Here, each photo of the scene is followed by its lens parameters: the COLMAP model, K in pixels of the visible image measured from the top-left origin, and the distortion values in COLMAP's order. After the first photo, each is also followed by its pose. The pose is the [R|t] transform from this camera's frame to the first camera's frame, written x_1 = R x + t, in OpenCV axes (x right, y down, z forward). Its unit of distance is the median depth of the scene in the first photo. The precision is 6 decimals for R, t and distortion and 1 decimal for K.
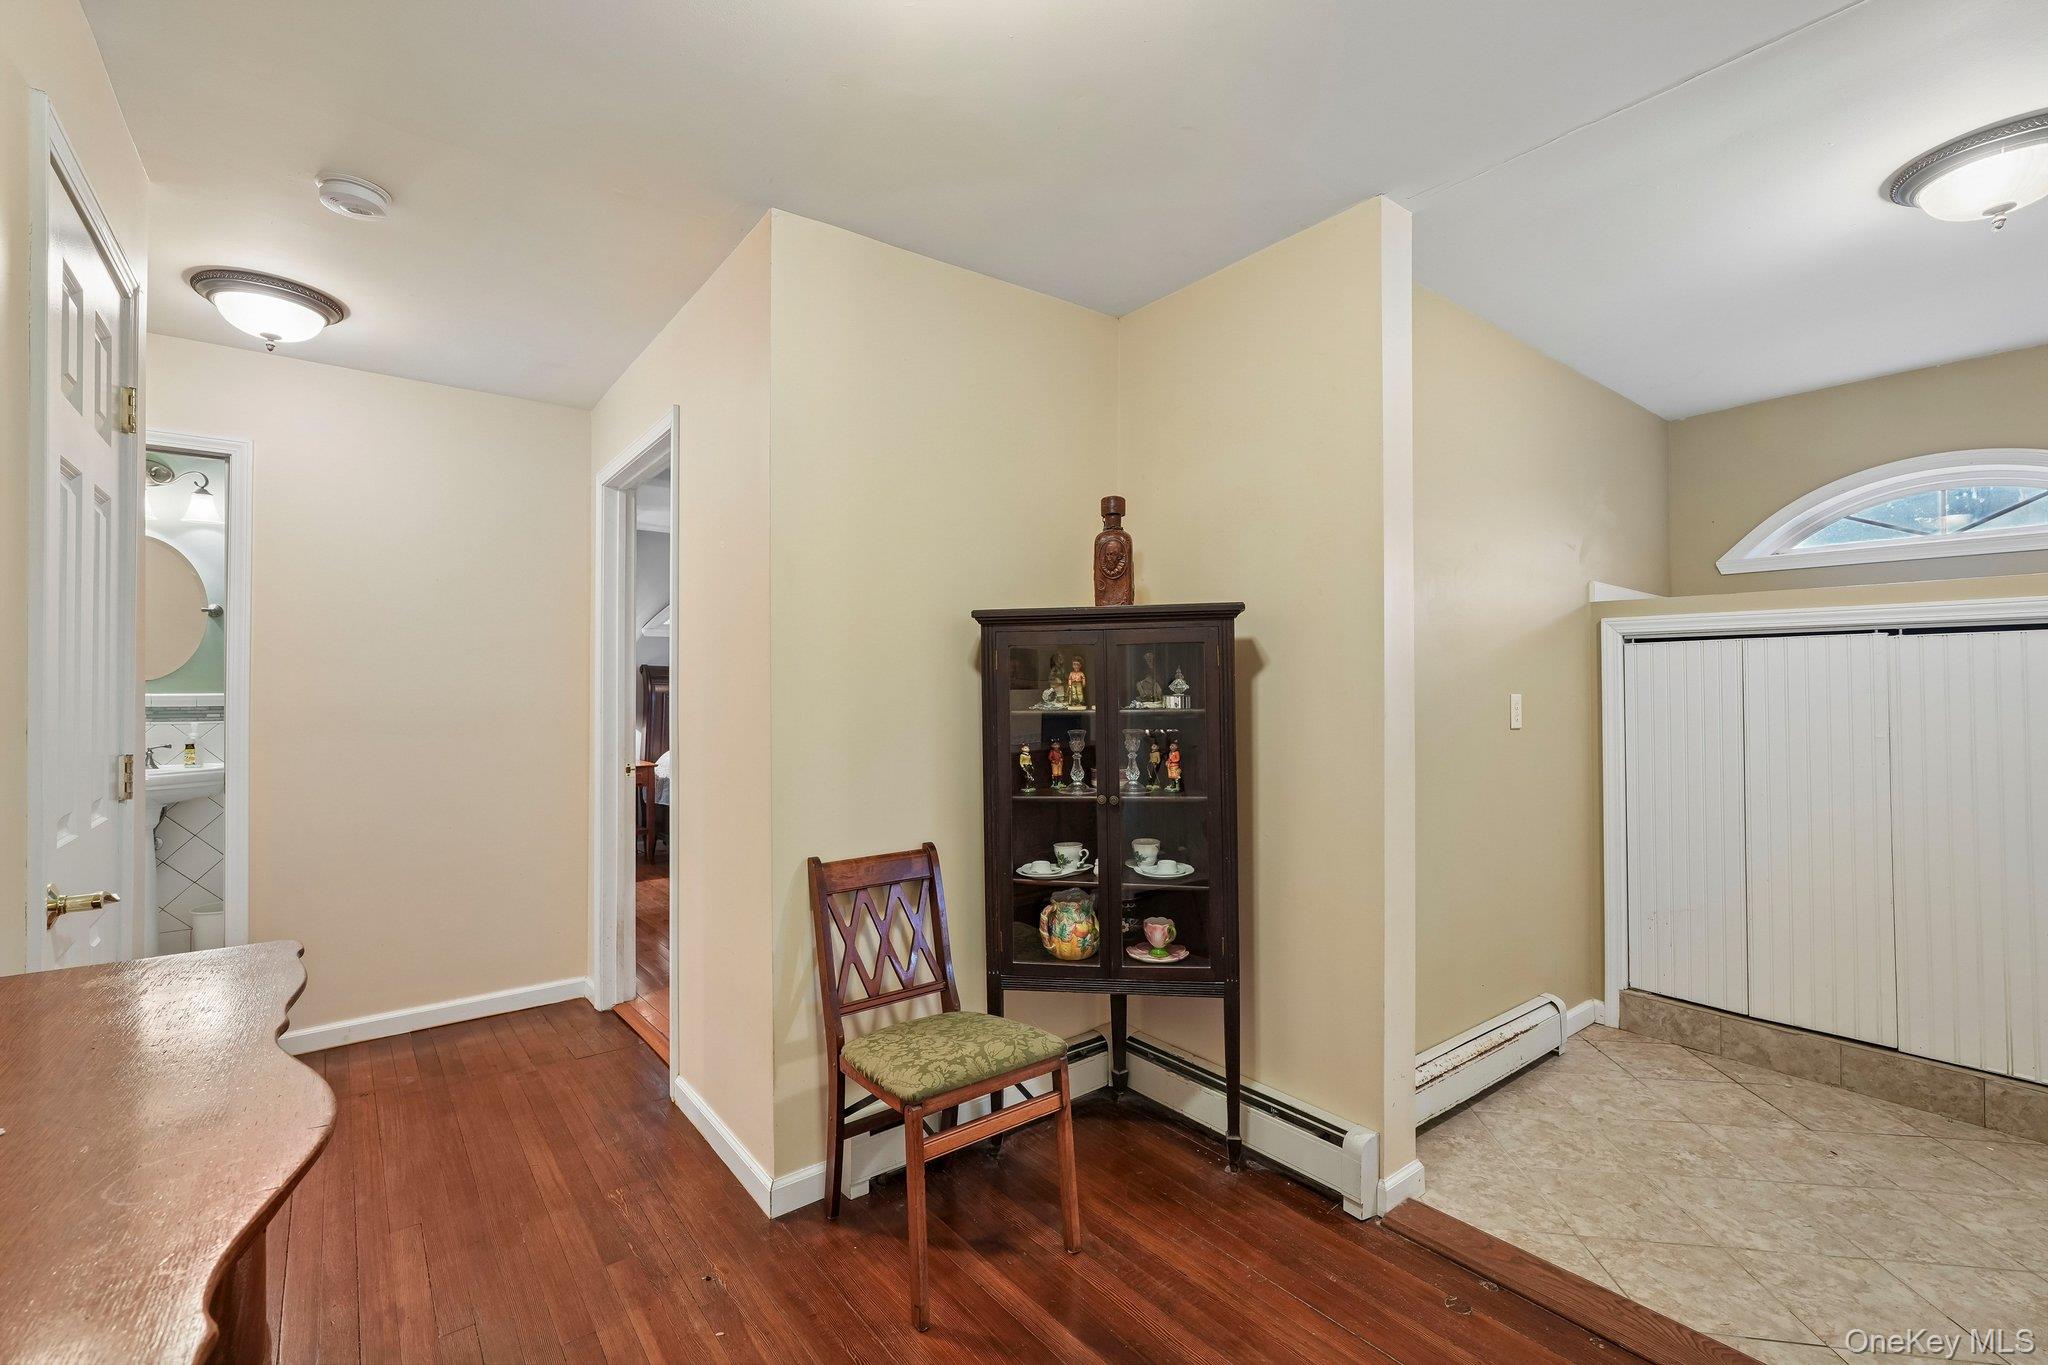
lens RADIAL K [[896.1, 0, 1009.7], [0, 896.1, 683.1], [0, 0, 1]] dist [-0.011966, 0.006233]
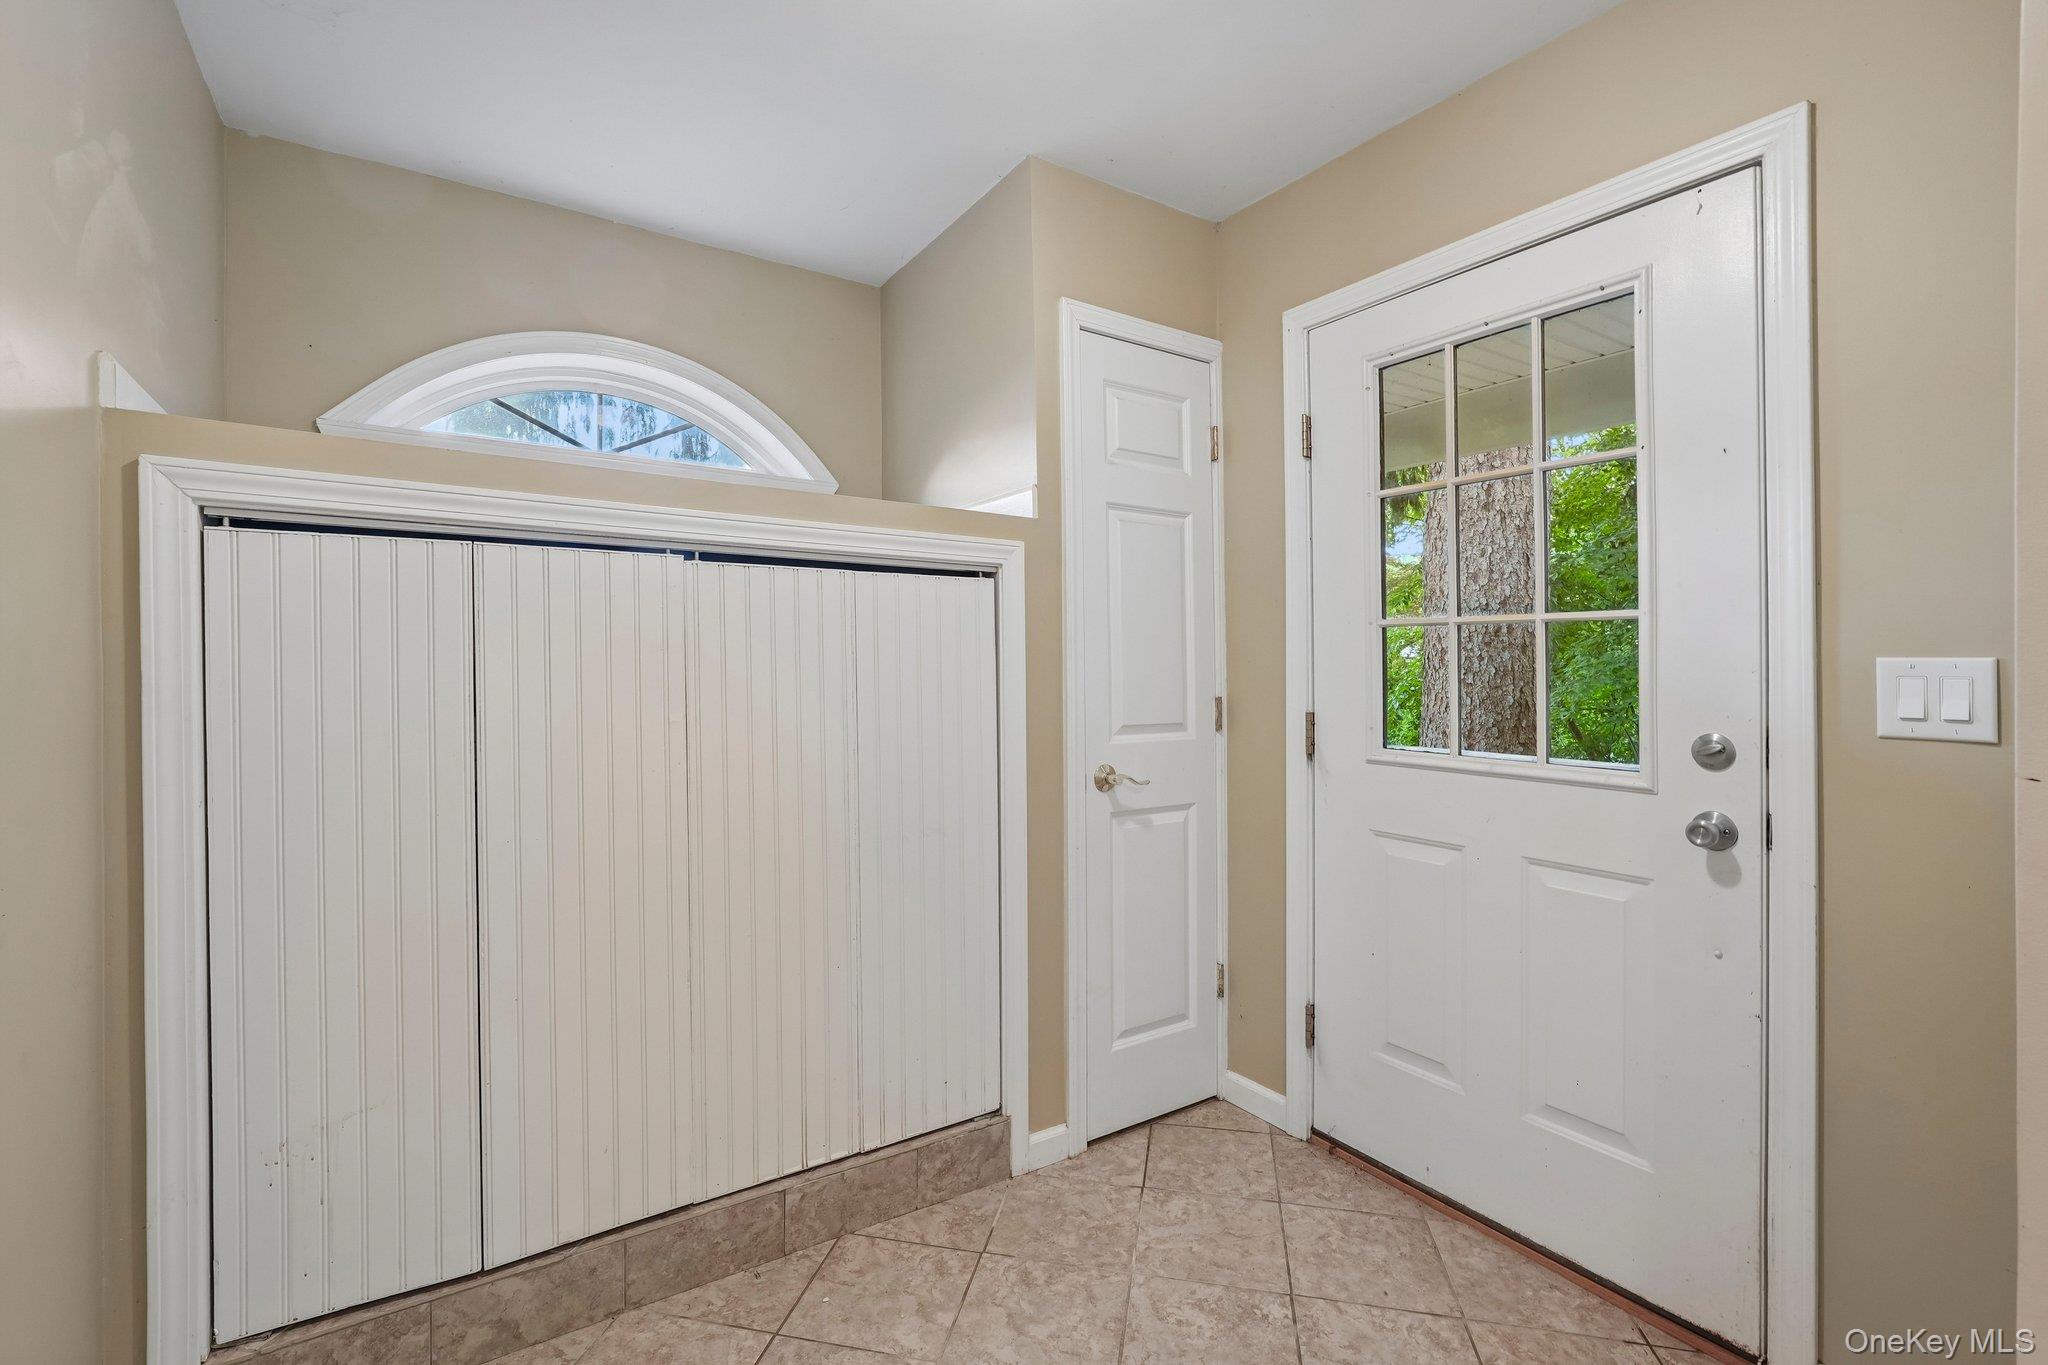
lens RADIAL K [[896.1, 0, 1012.5], [0, 896.1, 672.5], [0, 0, 1]] dist [-0.011966, 0.006233]
pose [[0.073195, -0.006103, 0.997299, 0.368979], [-0.010702, 0.999919, 0.006904, 0.020174], [-0.997260, -0.011179, 0.073124, 0.721679]]
